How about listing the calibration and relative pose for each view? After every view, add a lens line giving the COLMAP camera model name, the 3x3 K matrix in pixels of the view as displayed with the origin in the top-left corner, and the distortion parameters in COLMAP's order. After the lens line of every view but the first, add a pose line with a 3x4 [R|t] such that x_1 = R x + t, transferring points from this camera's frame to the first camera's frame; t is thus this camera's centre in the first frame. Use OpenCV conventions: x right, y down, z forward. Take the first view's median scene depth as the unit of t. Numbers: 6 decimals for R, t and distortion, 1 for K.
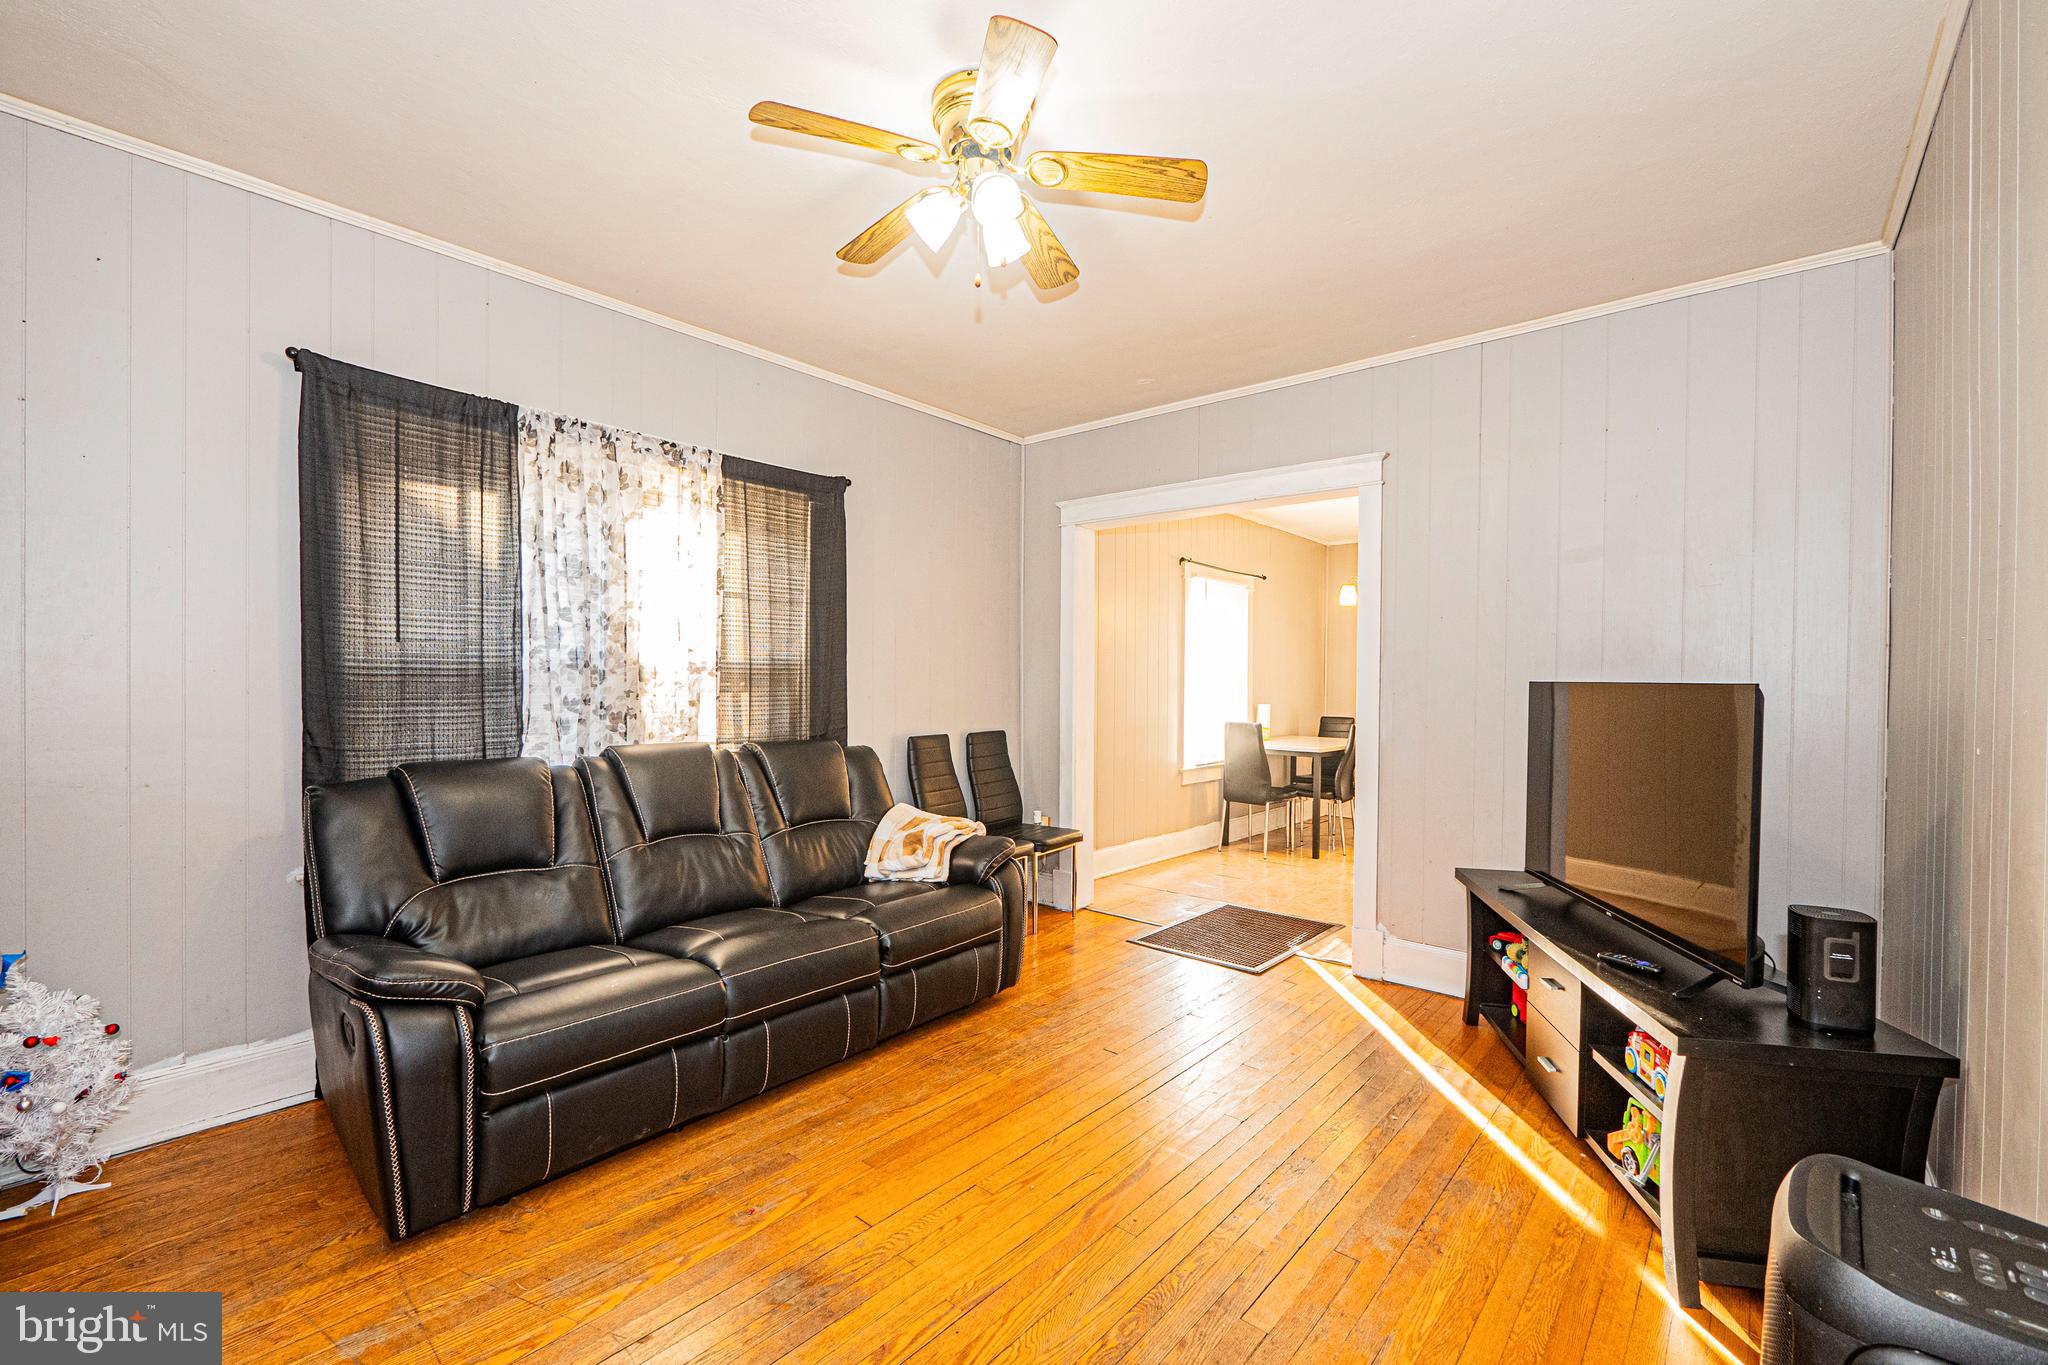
lens RADIAL K [[864.4, 0, 1018.3], [0, 864.4, 691.2], [0, 0, 1]] dist [-0.004216, 0.000481]
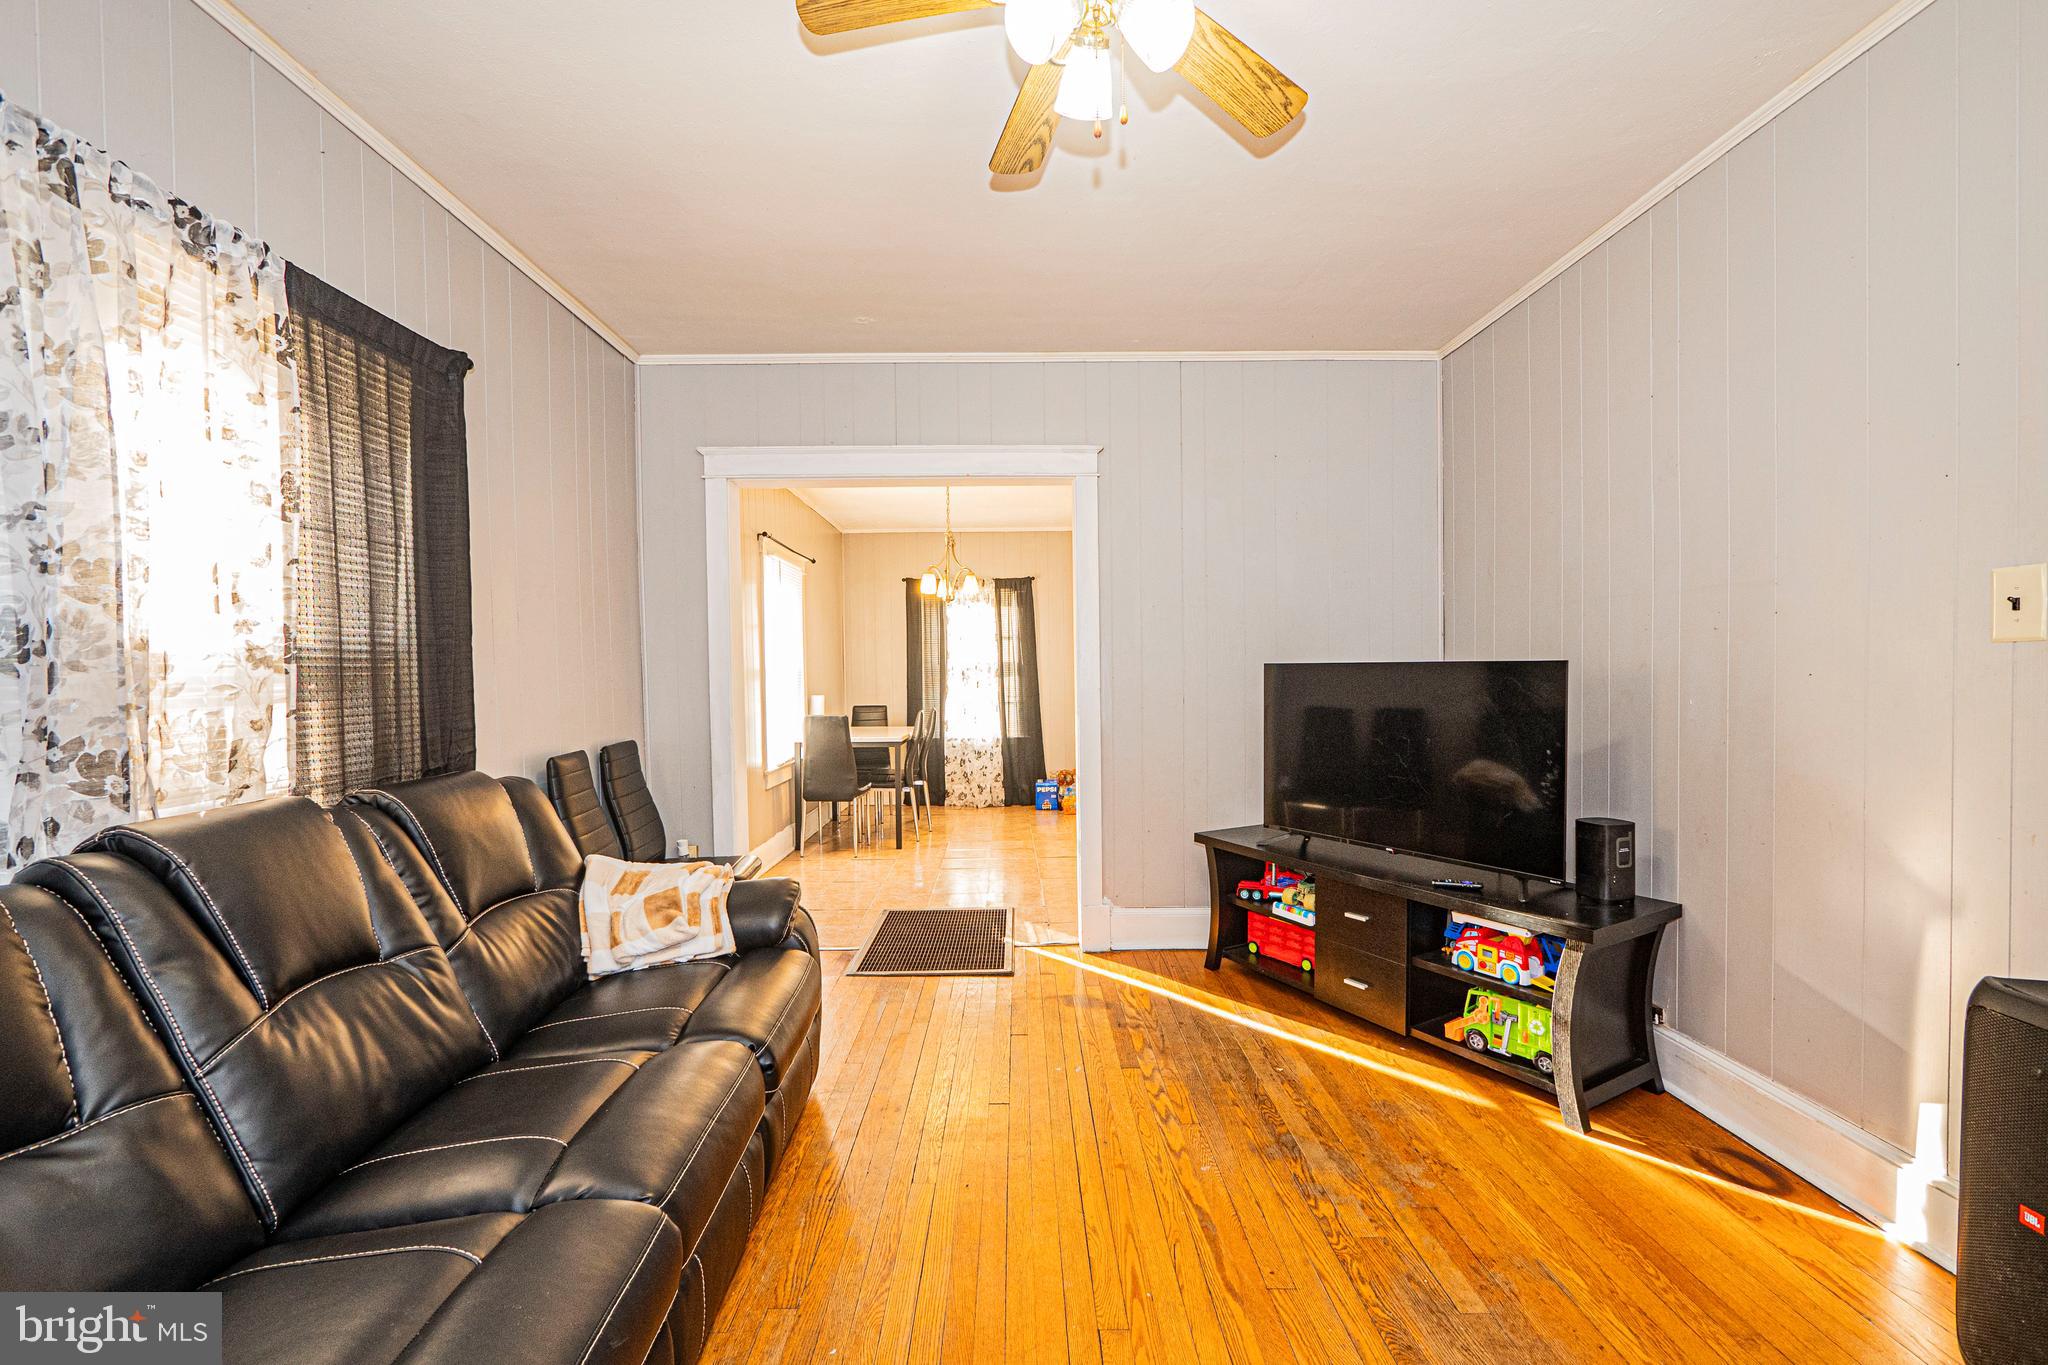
lens RADIAL K [[866.4, 0, 1023.4], [0, 866.4, 688.2], [0, 0, 1]] dist [0.000743, 0.000504]
pose [[0.748693, -0.030450, 0.662217, -0.361993], [0.026218, 0.999523, 0.016319, -0.004588], [-0.662398, 0.005144, 0.749135, 0.290241]]
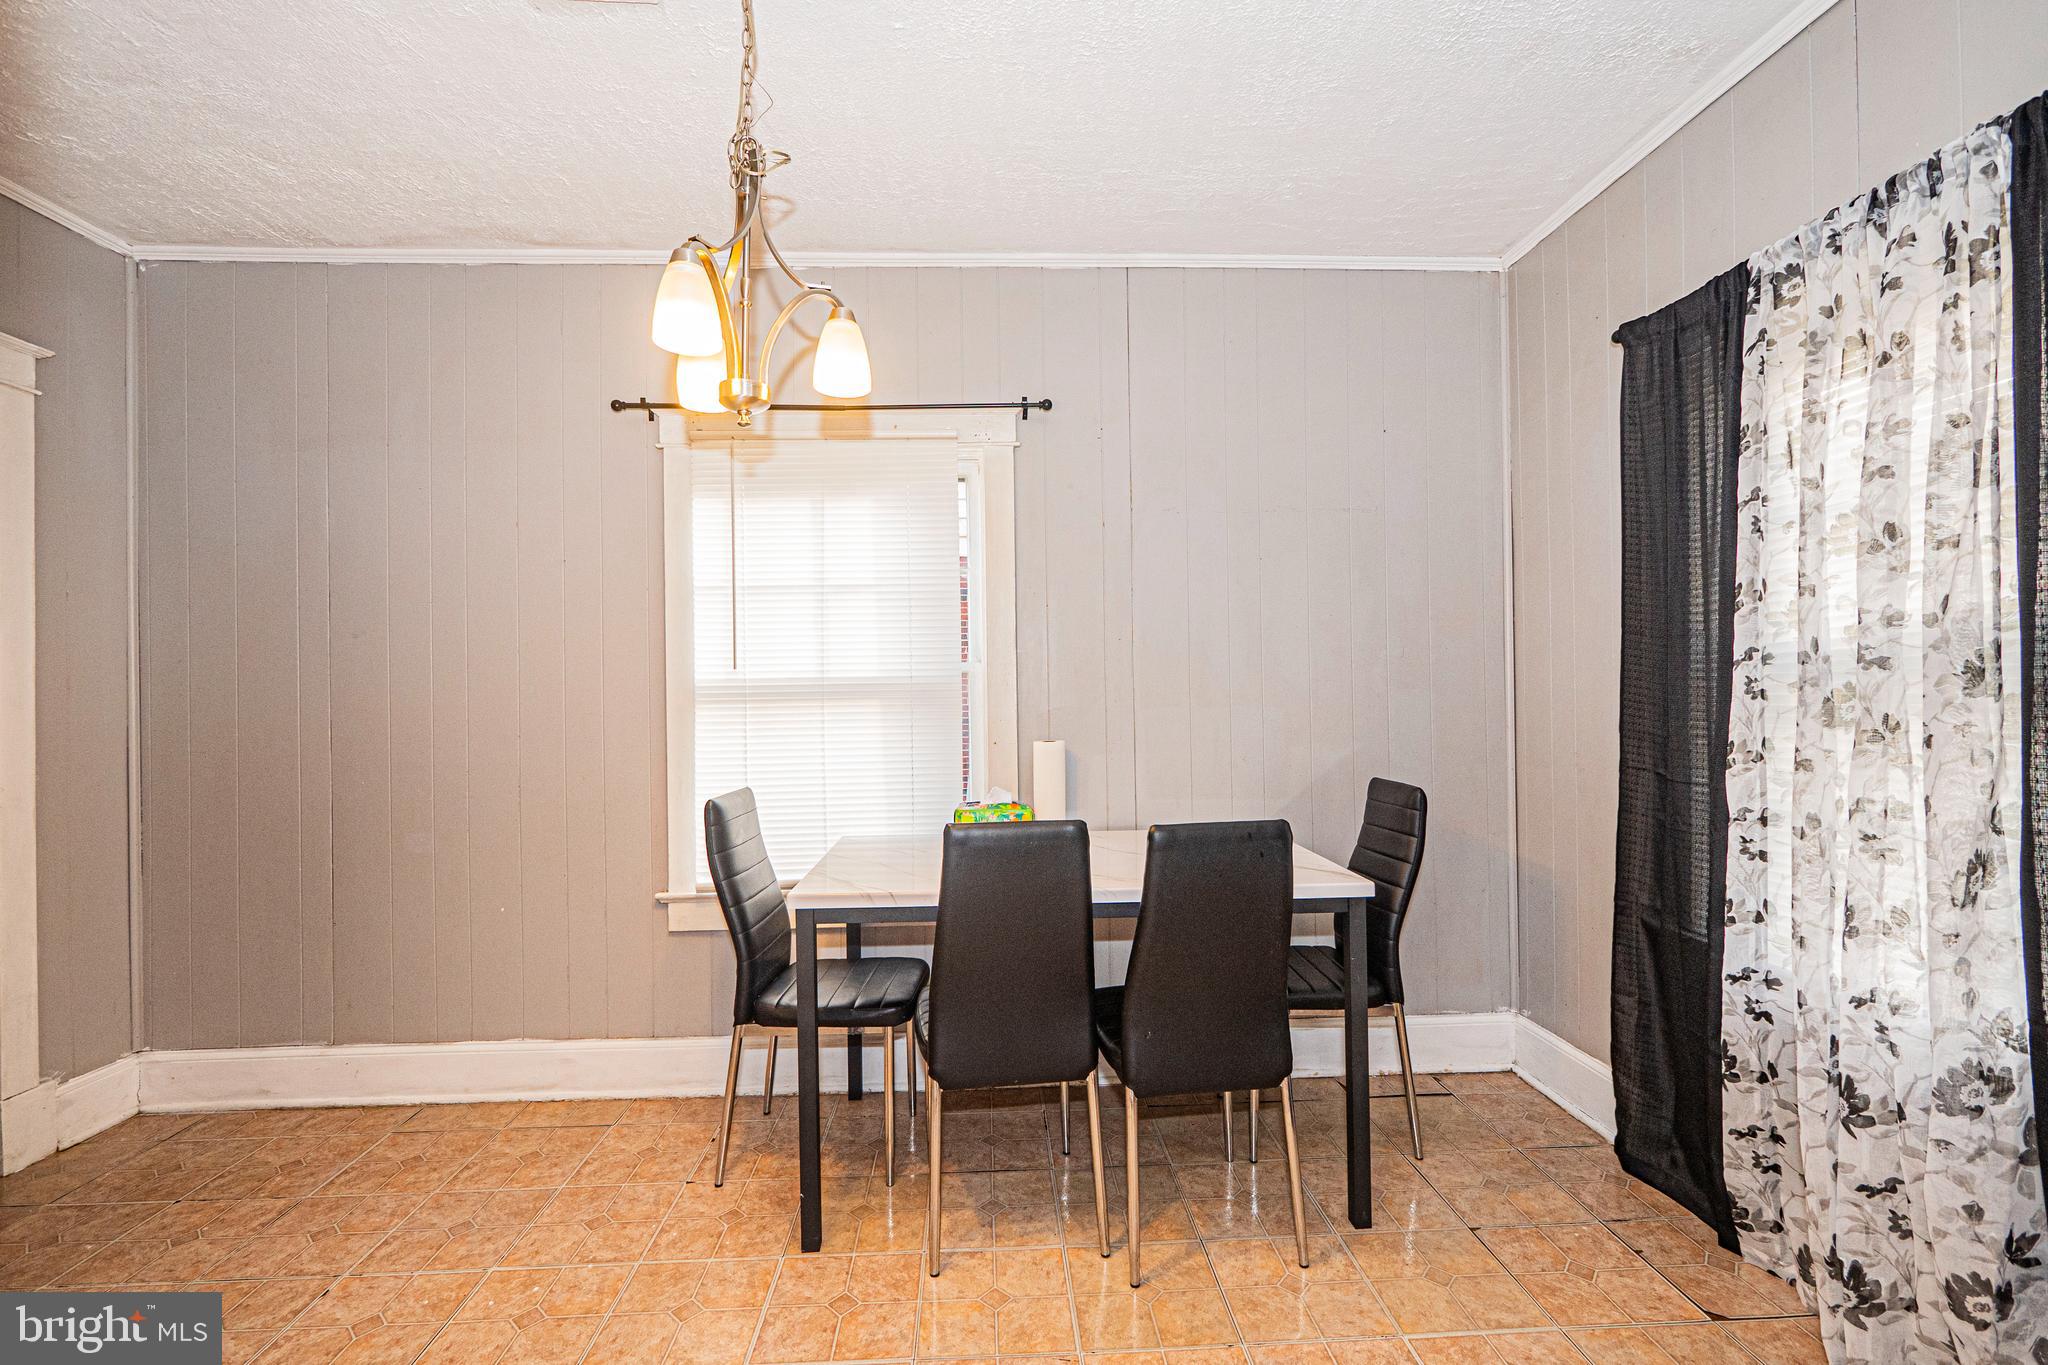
lens RADIAL K [[866.4, 0, 1023.4], [0, 866.4, 688.2], [0, 0, 1]] dist [0.000743, 0.000504]
pose [[0.684196, -0.024005, -0.728903, 1.141738], [0.014213, 0.999707, -0.019583, -0.000836], [0.729160, 0.003038, 0.684337, 1.522227]]
